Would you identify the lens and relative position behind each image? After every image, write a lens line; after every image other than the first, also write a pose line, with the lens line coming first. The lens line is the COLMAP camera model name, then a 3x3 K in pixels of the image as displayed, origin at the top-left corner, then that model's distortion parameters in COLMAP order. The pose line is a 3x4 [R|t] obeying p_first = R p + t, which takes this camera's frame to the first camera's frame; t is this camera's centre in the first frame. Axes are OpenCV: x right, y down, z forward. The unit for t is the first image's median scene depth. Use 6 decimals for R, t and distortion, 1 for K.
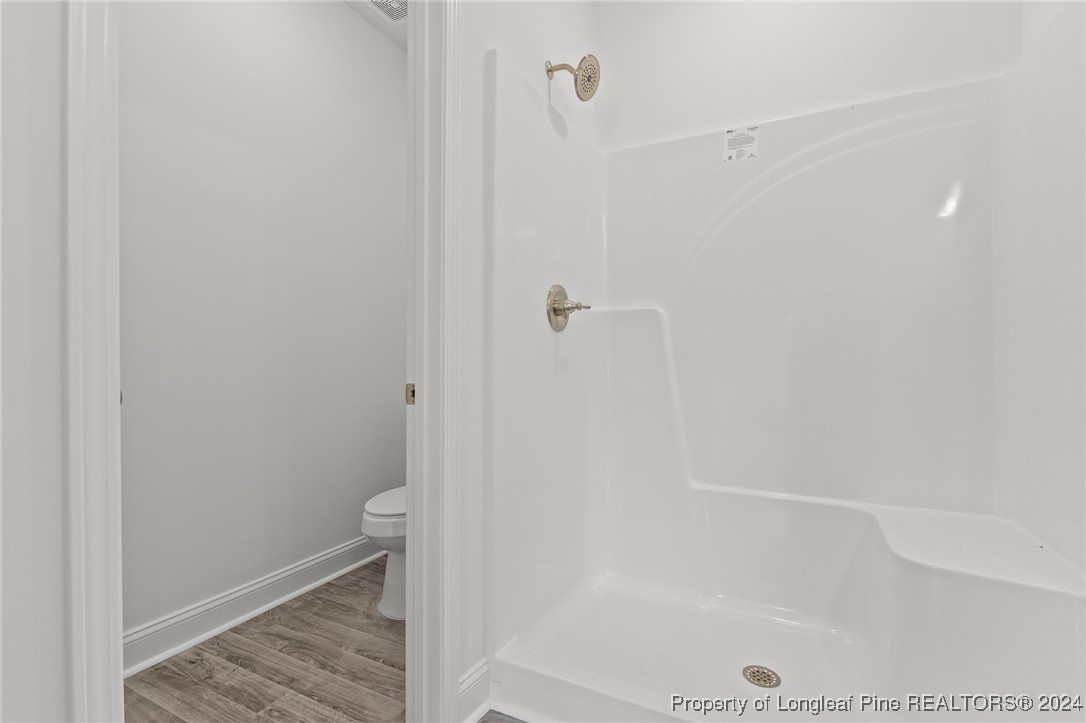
lens RADIAL K [[501.2, 0, 543.0], [0, 501.2, 361.5], [0, 0, 1]] dist [-0.017639, -0.000456]
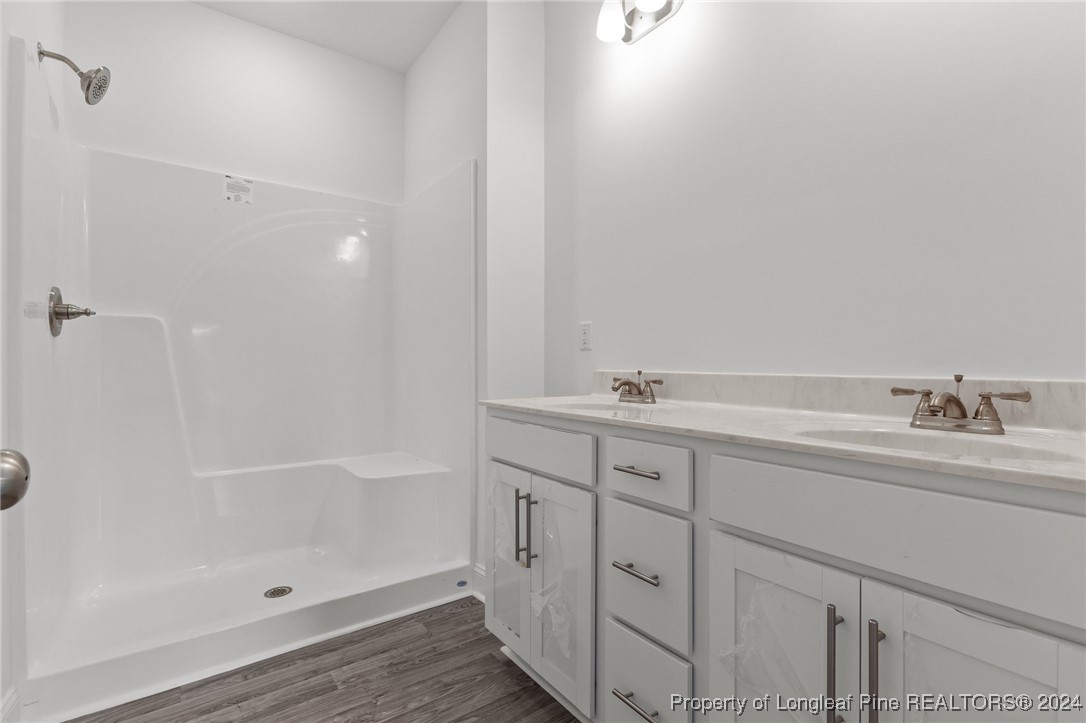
lens RADIAL K [[501.2, 0, 543.0], [0, 501.2, 361.5], [0, 0, 1]] dist [-0.017639, -0.000456]
pose [[0.452285, 0.000932, 0.891873, -0.381185], [0.008553, 0.999949, -0.005383, 0.001006], [-0.891832, 0.010063, 0.452254, -0.240571]]
